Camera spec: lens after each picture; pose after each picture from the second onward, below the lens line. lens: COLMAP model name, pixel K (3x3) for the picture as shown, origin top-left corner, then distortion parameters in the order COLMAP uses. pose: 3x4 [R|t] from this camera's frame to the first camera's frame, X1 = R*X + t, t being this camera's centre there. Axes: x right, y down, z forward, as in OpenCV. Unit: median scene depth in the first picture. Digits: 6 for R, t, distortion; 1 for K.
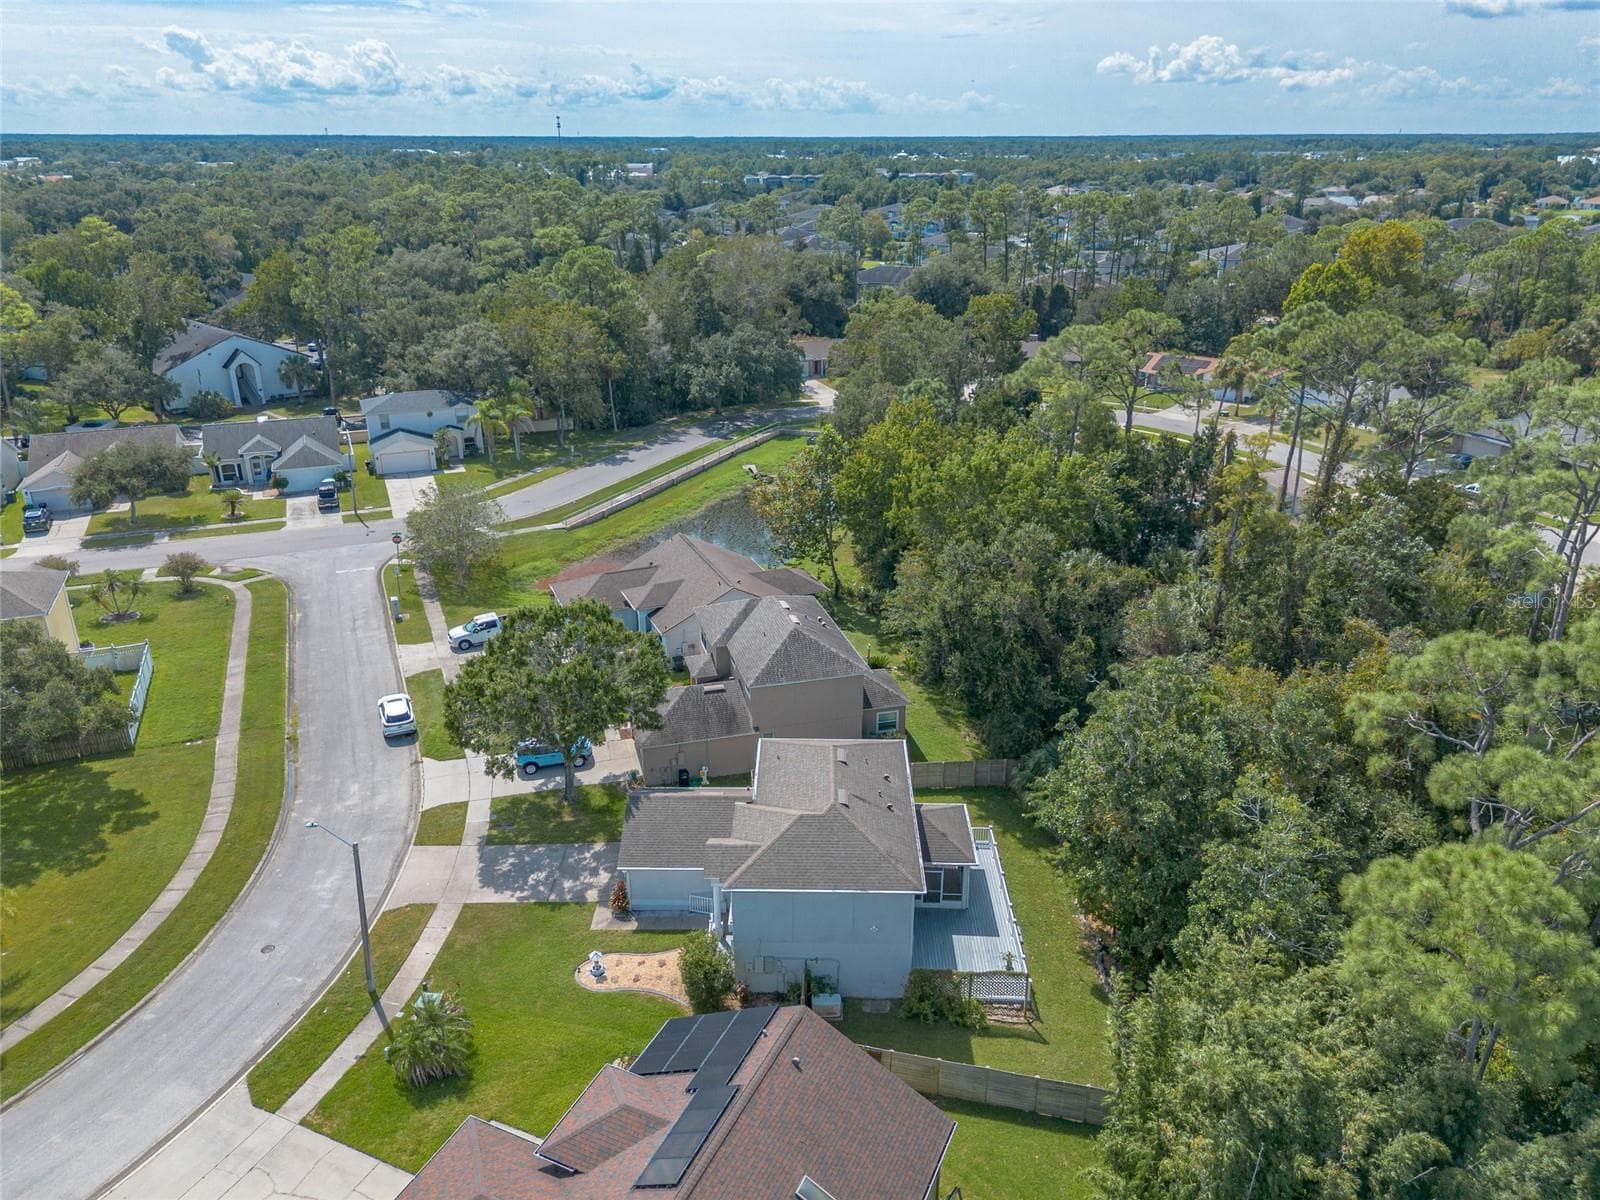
lens RADIAL K [[1145.8, 0, 798.5], [0, 1145.8, 593.9], [0, 0, 1]] dist [0.050225, -0.043624]
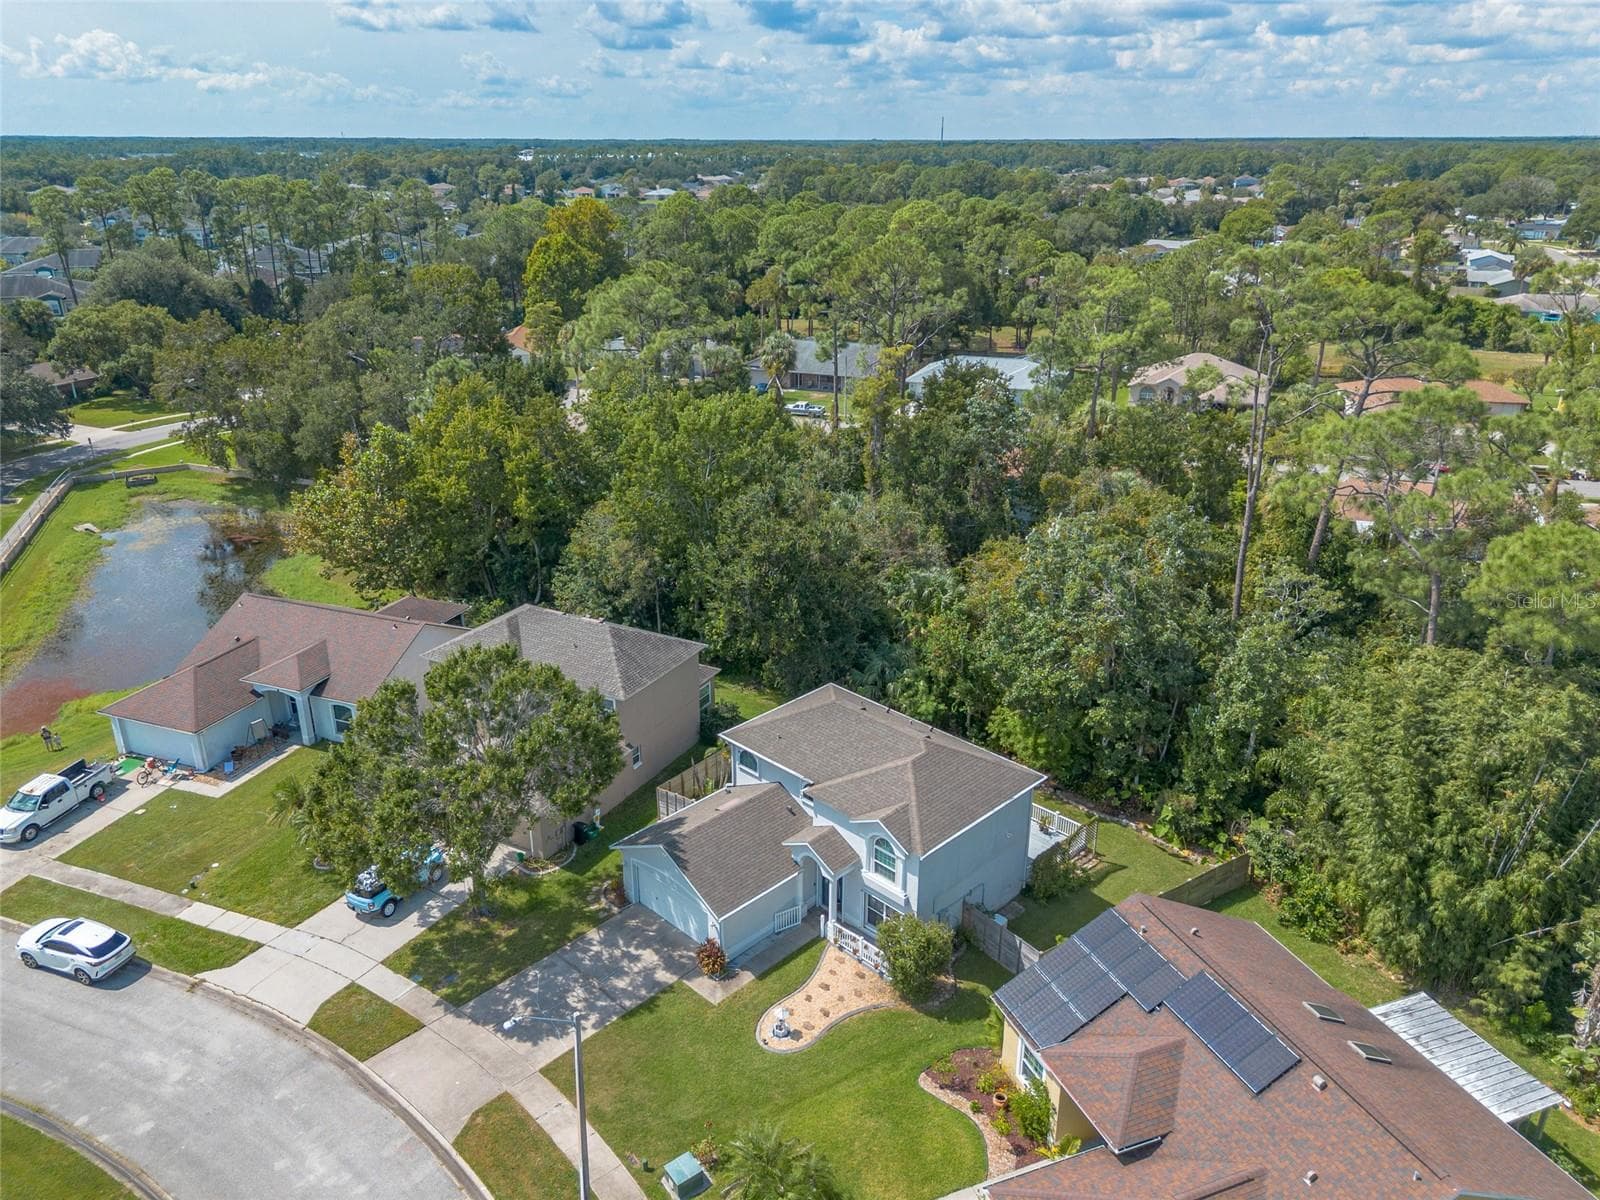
lens RADIAL K [[1145.8, 0, 803.2], [0, 1145.8, 589.5], [0, 0, 1]] dist [0.050225, -0.043624]
pose [[0.693923, -0.263447, 0.670125, -0.628651], [0.268101, 0.958279, 0.099107, -0.058430], [-0.668276, 0.110889, 0.735602, 0.330294]]
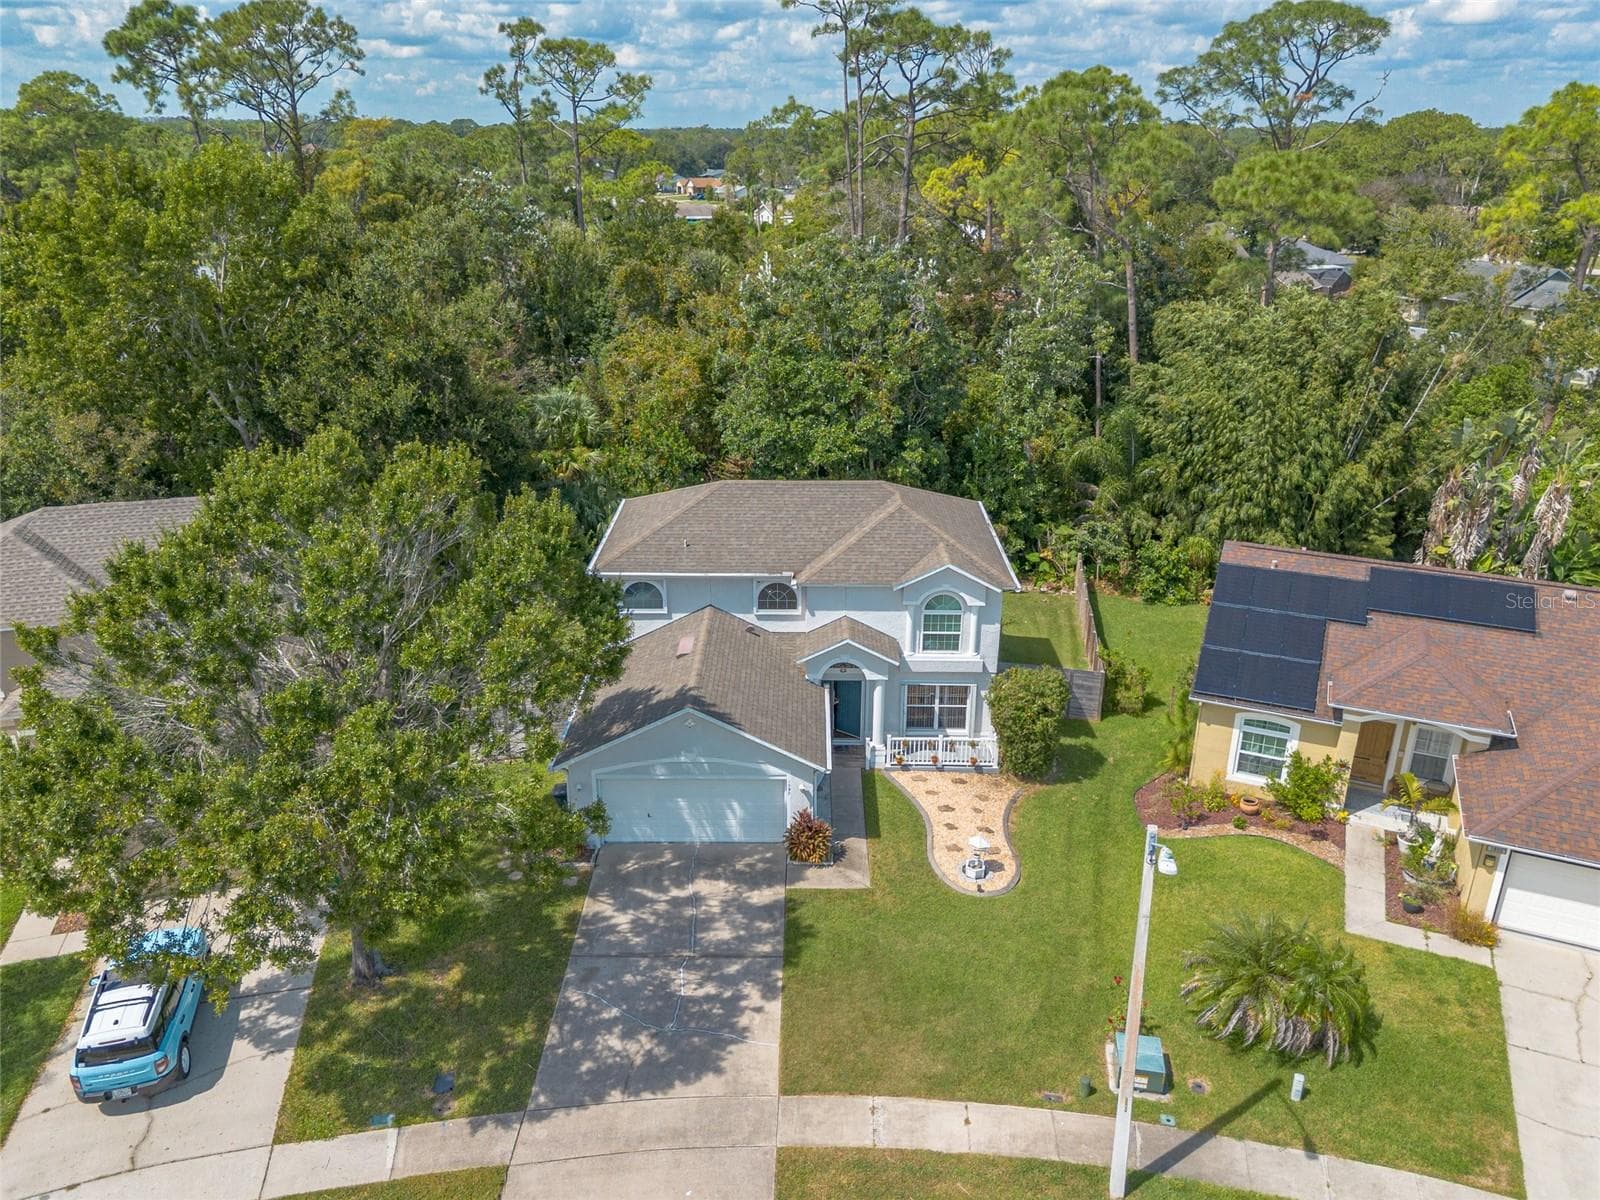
lens RADIAL K [[1145.8, 0, 800.4], [0, 1145.8, 604.7], [0, 0, 1]] dist [0.050225, -0.043624]
pose [[-0.009971, -0.379247, 0.925242, -0.647820], [0.363792, 0.860505, 0.356632, -0.027336], [-0.931427, 0.340152, 0.129387, 0.943221]]
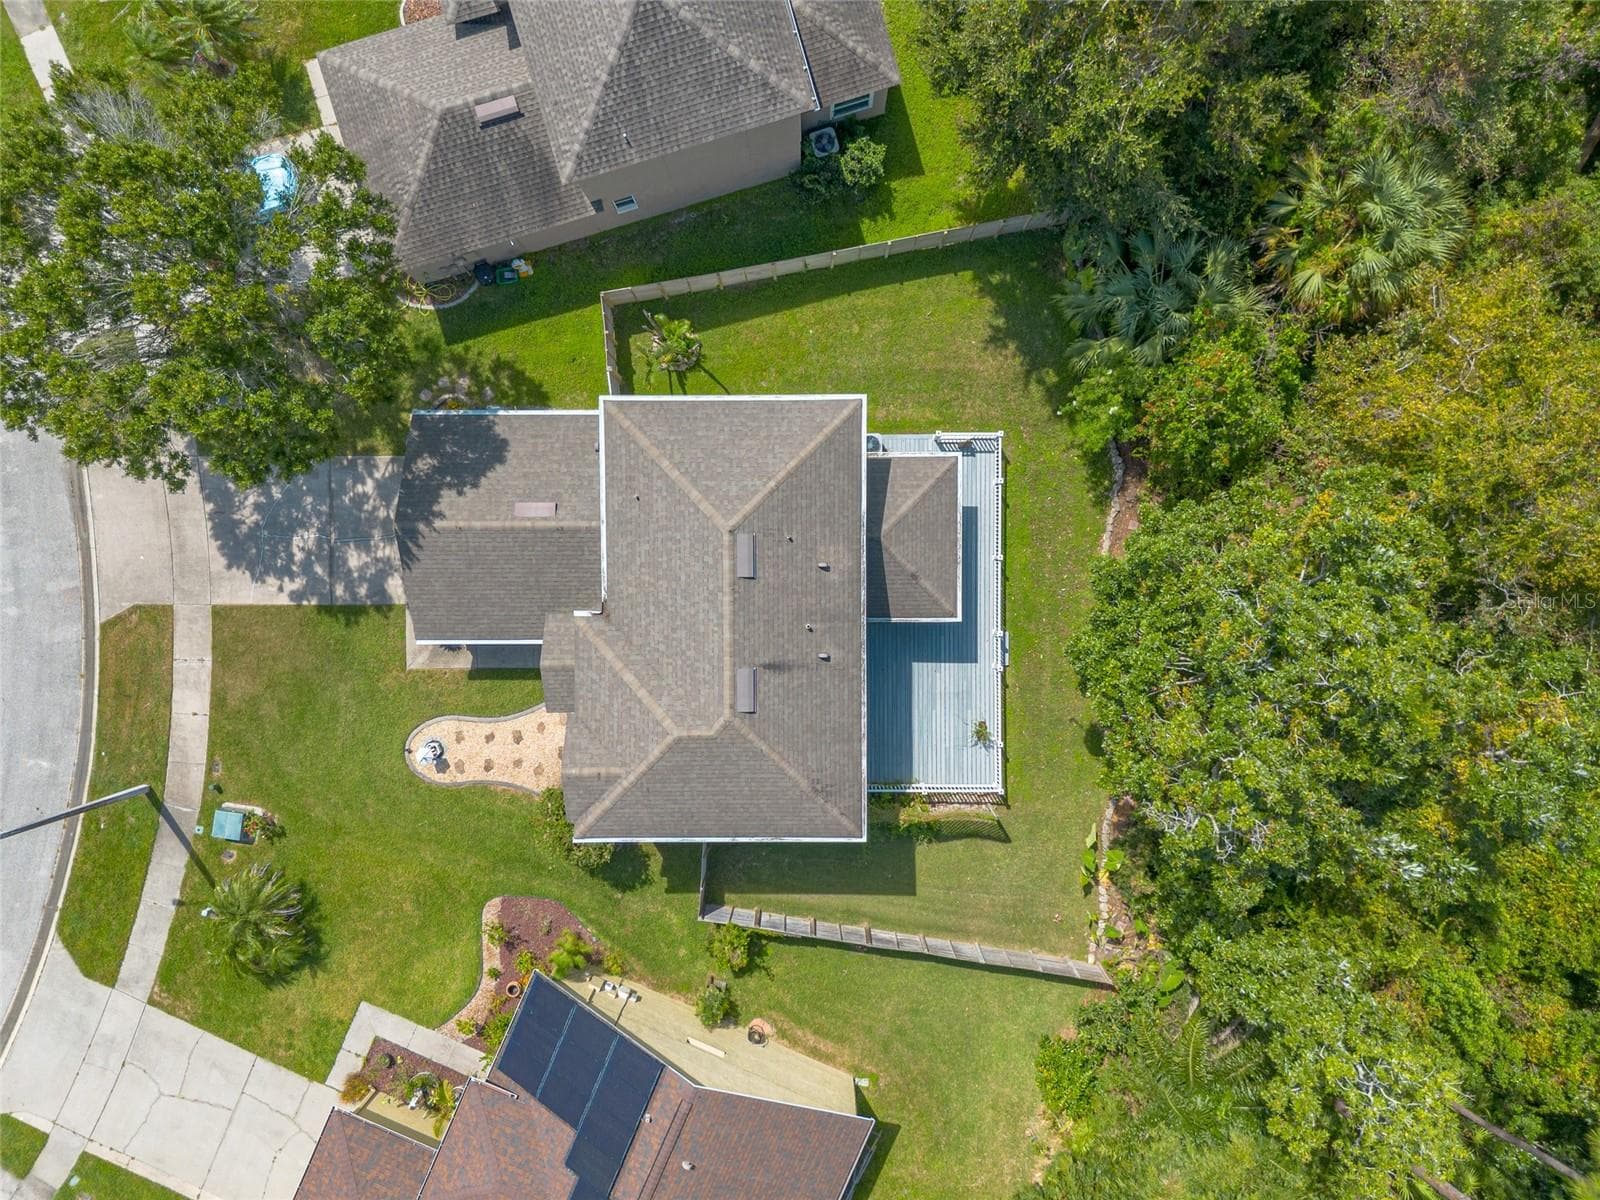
lens RADIAL K [[1145.8, 0, 800.1], [0, 1145.8, 609.9], [0, 0, 1]] dist [0.050225, -0.043624]
pose [[0.999755, -0.019251, -0.010965, 0.073752], [0.016928, 0.344509, 0.938630, -0.400514], [-0.014292, -0.938585, 0.344751, 0.807171]]
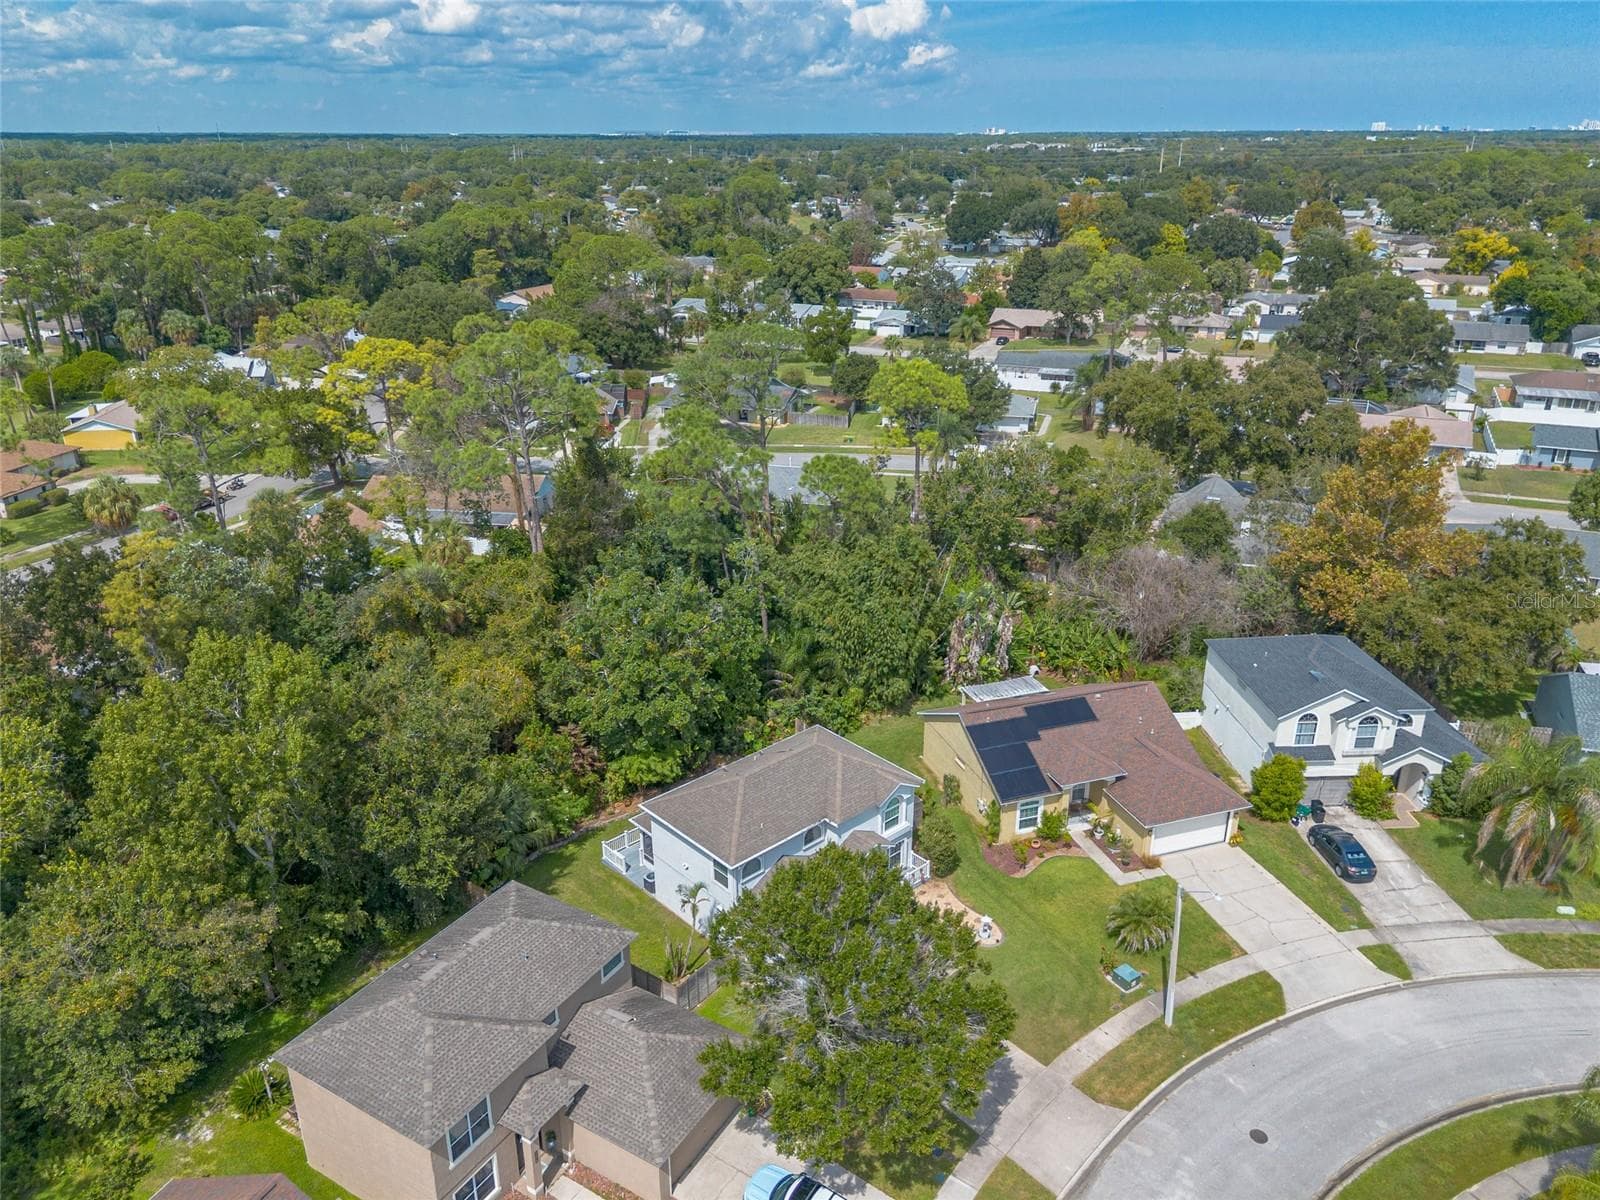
lens RADIAL K [[1145.8, 0, 798.3], [0, 1145.8, 607.8], [0, 0, 1]] dist [0.050225, -0.043624]
pose [[-0.689269, -0.284677, 0.666233, -0.701977], [0.261743, 0.759619, 0.595373, -0.633013], [-0.675573, 0.584755, -0.449070, 1.420362]]
